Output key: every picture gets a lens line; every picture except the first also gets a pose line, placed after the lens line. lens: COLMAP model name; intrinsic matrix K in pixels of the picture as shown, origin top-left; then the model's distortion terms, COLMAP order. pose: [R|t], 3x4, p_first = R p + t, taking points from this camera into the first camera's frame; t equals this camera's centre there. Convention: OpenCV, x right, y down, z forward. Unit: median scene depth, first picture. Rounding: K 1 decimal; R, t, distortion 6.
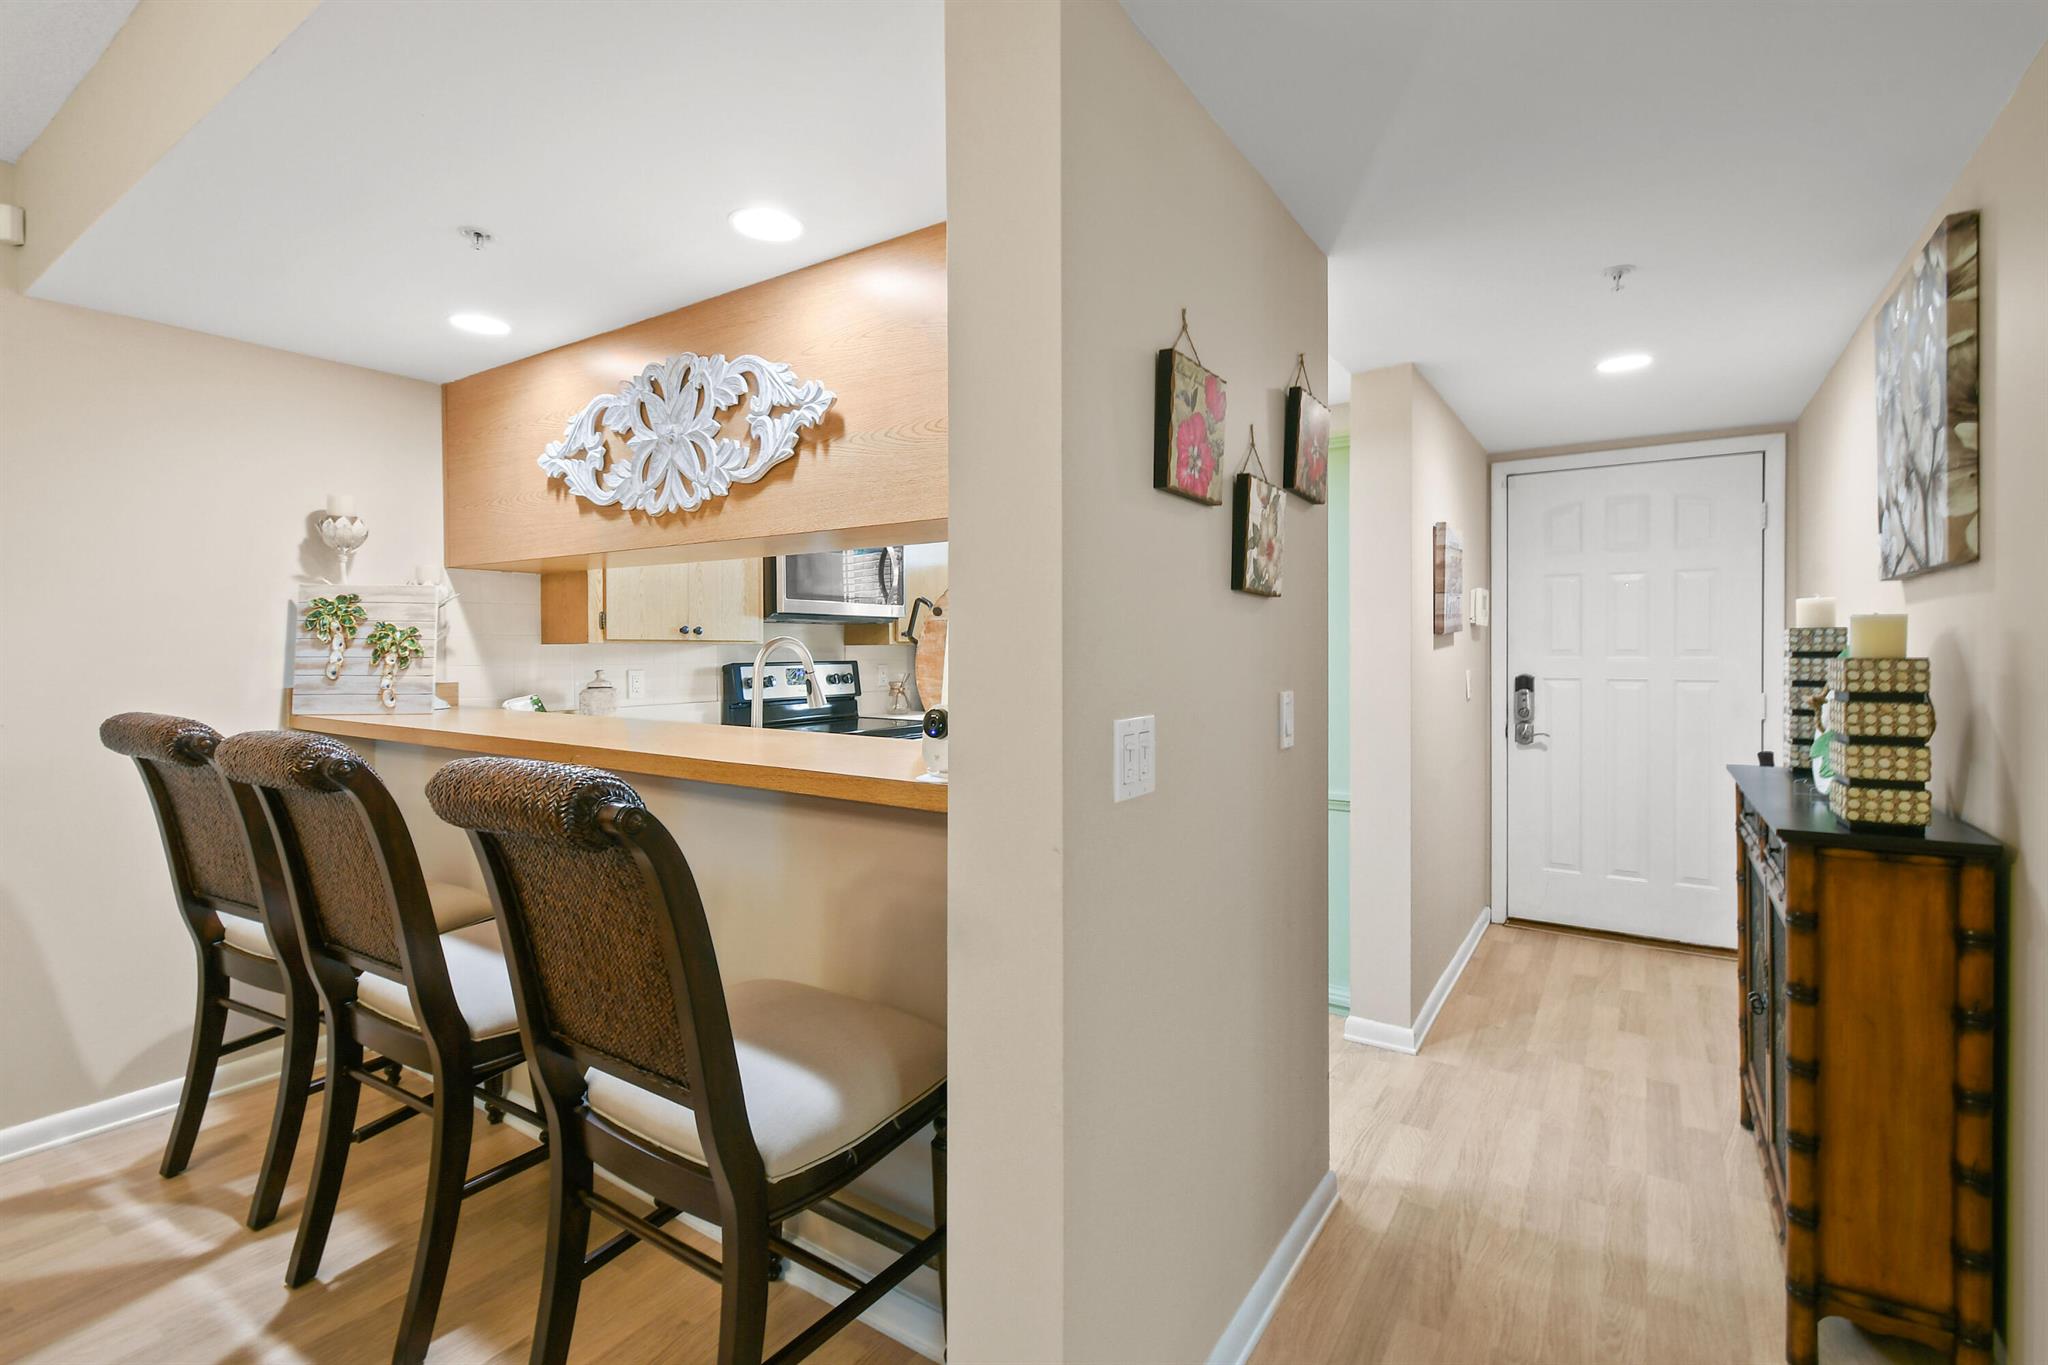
lens RADIAL K [[916.7, 0, 1059.4], [0, 916.7, 642.1], [0, 0, 1]] dist [0.003906, -0.001824]
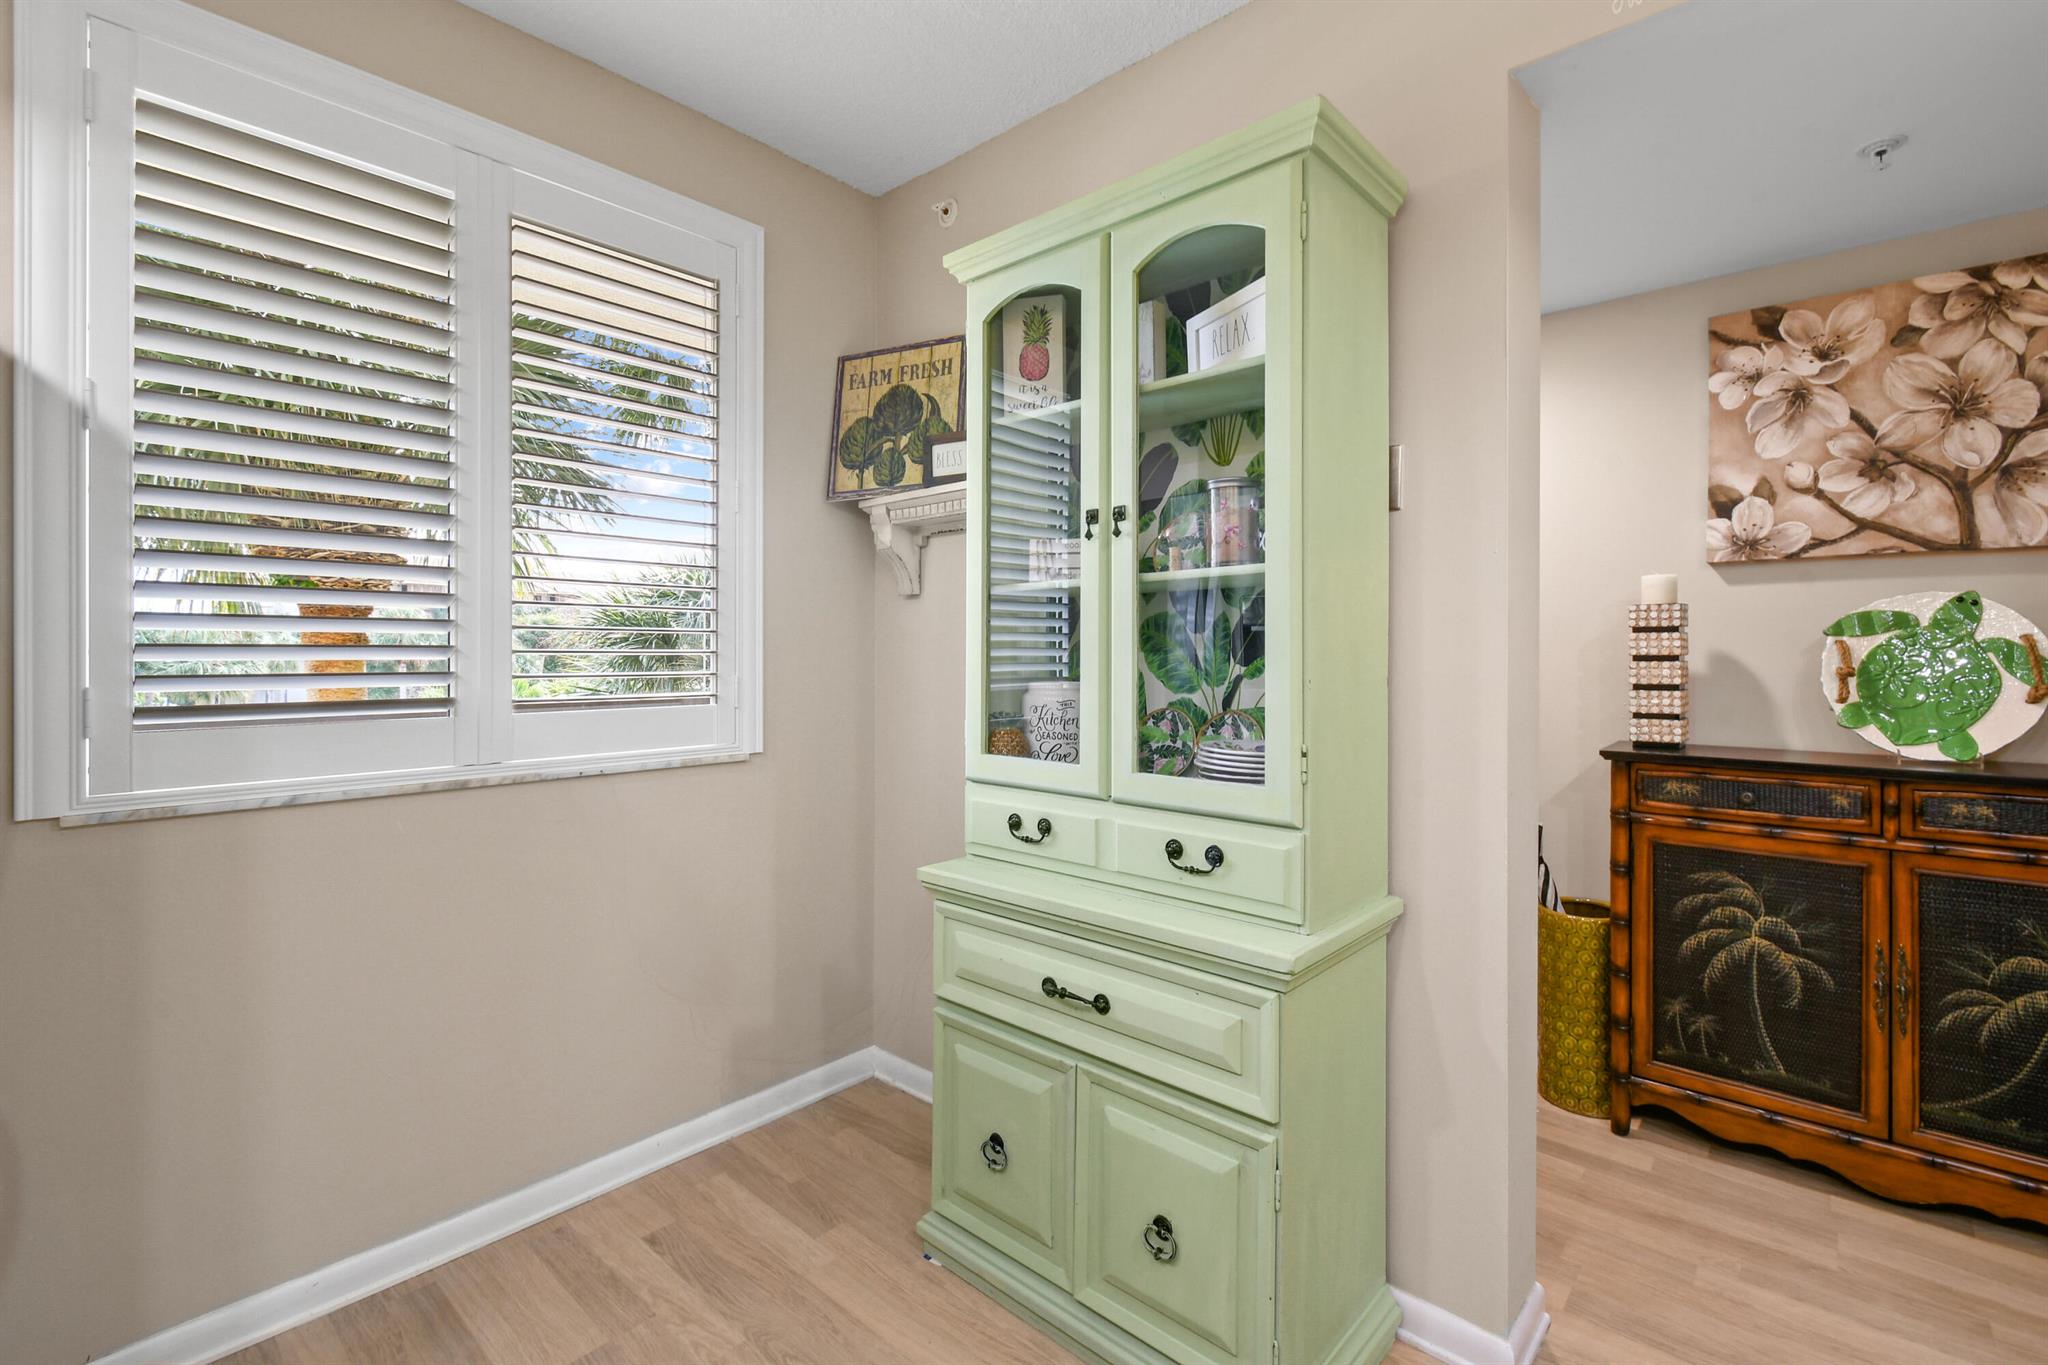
lens RADIAL K [[916.7, 0, 986.3], [0, 916.7, 654.1], [0, 0, 1]] dist [0.003906, -0.001824]
pose [[0.178052, 0.006304, 0.984001, -0.278384], [-0.003147, 0.999978, -0.005837, 0.045269], [-0.984016, -0.002057, 0.178068, 1.433825]]
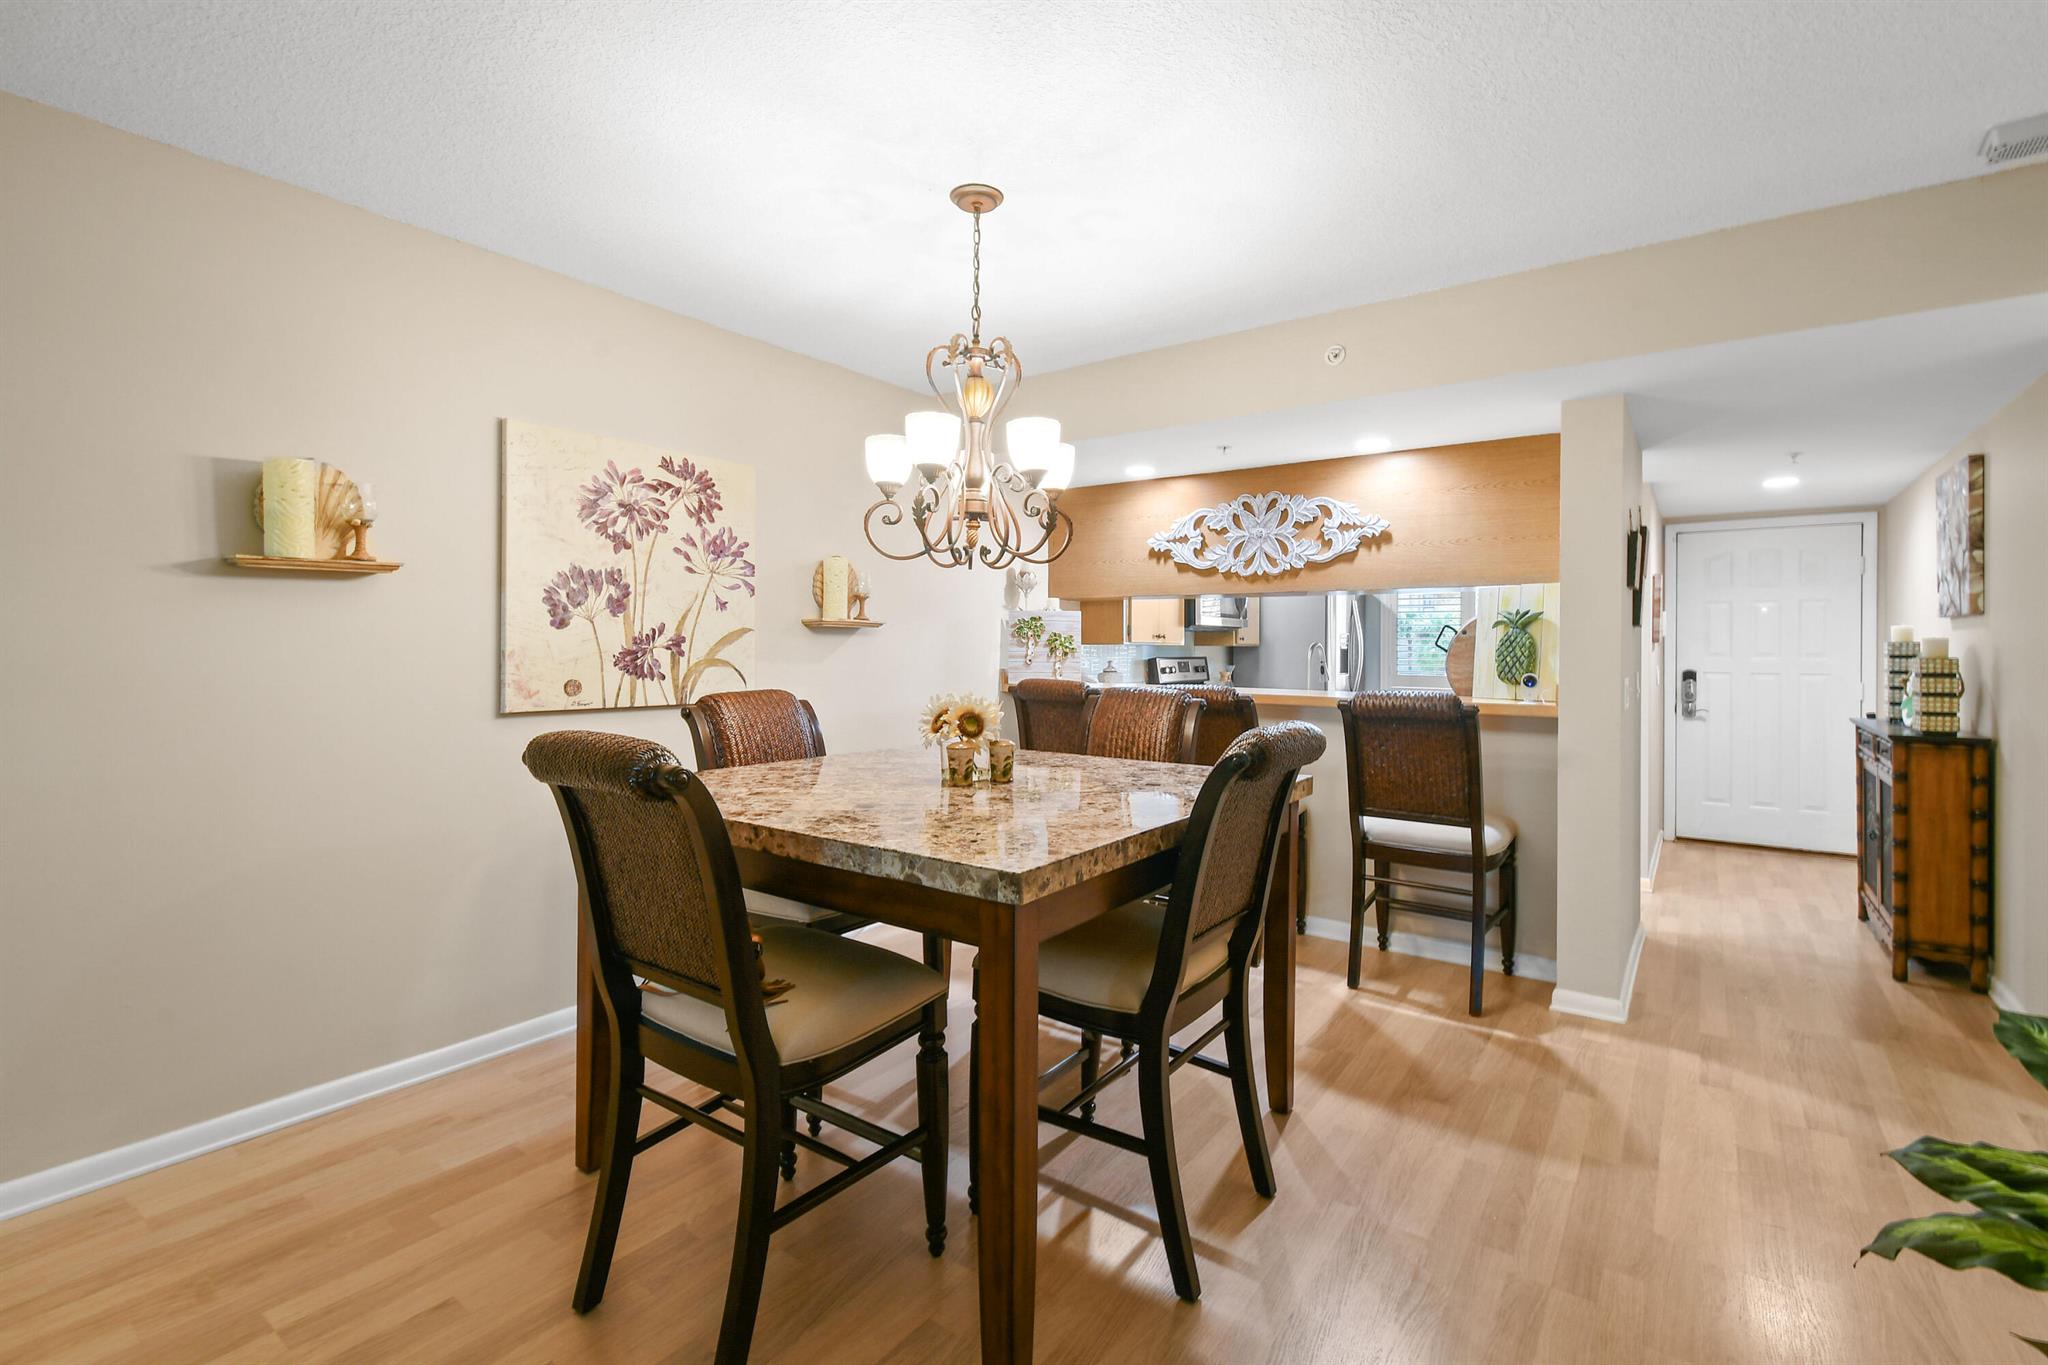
lens RADIAL K [[916.7, 0, 1048.2], [0, 916.7, 632.2], [0, 0, 1]] dist [0.003906, -0.001824]
pose [[0.998748, 0.006451, -0.049607, -0.728921], [-0.006901, 0.999937, -0.008902, -0.006680], [0.049546, 0.009233, 0.998729, -0.845941]]
